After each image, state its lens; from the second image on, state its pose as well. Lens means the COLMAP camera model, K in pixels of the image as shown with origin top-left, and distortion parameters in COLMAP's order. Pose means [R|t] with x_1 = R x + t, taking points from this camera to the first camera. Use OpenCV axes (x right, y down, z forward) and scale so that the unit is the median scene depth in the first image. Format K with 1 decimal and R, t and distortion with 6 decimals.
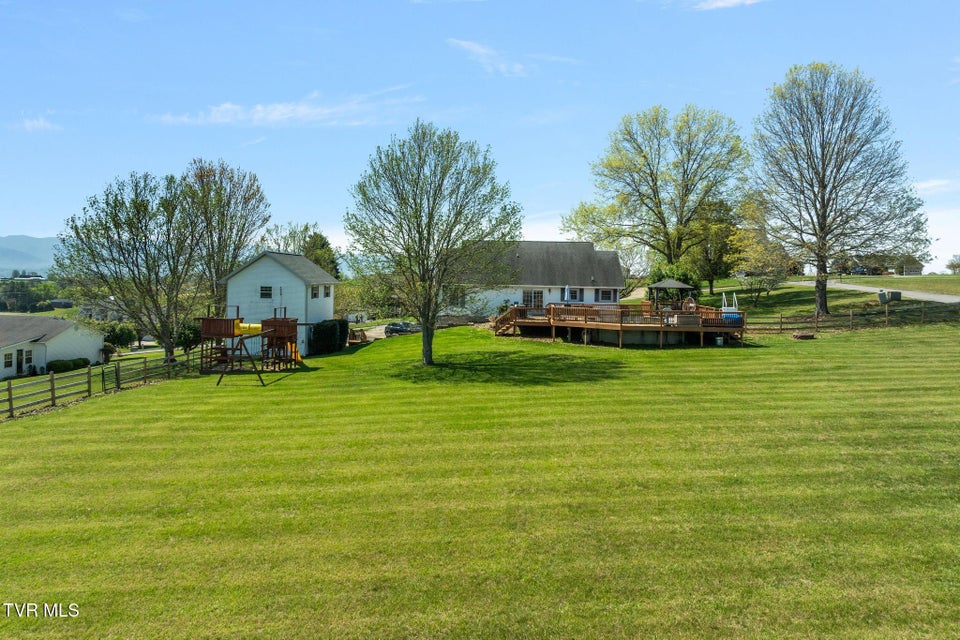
lens RADIAL K [[774.2, 0, 477.4], [0, 774.2, 321.0], [0, 0, 1]] dist [-0.033605, -0.005929]
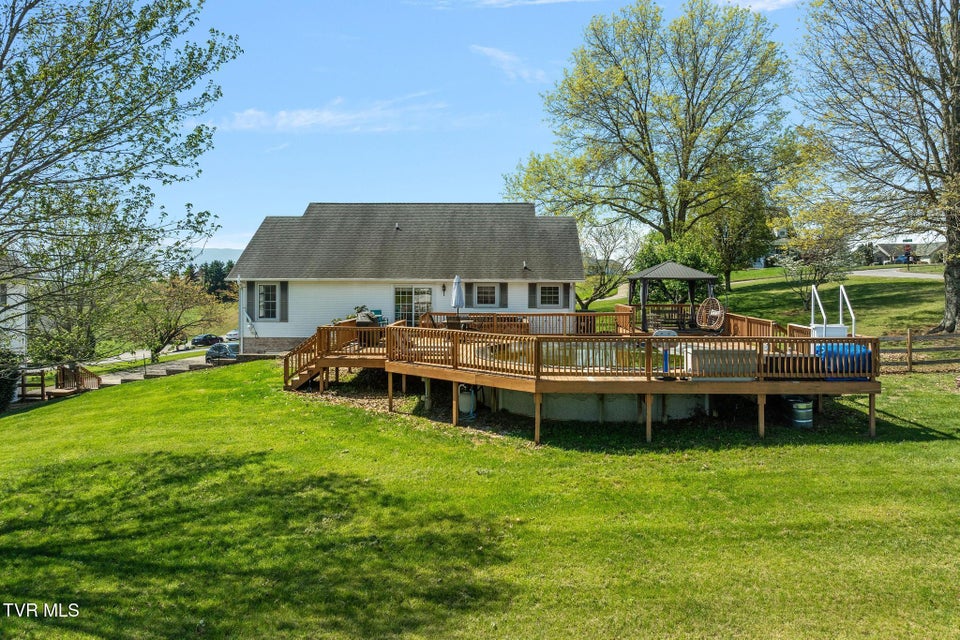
lens RADIAL K [[774.2, 0, 482.4], [0, 774.2, 318.5], [0, 0, 1]] dist [-0.033605, -0.005929]
pose [[0.999863, -0.014463, 0.007988, 0.109157], [0.014486, 0.999891, -0.002882, -0.015418], [-0.007945, 0.002997, 0.999964, 0.442552]]
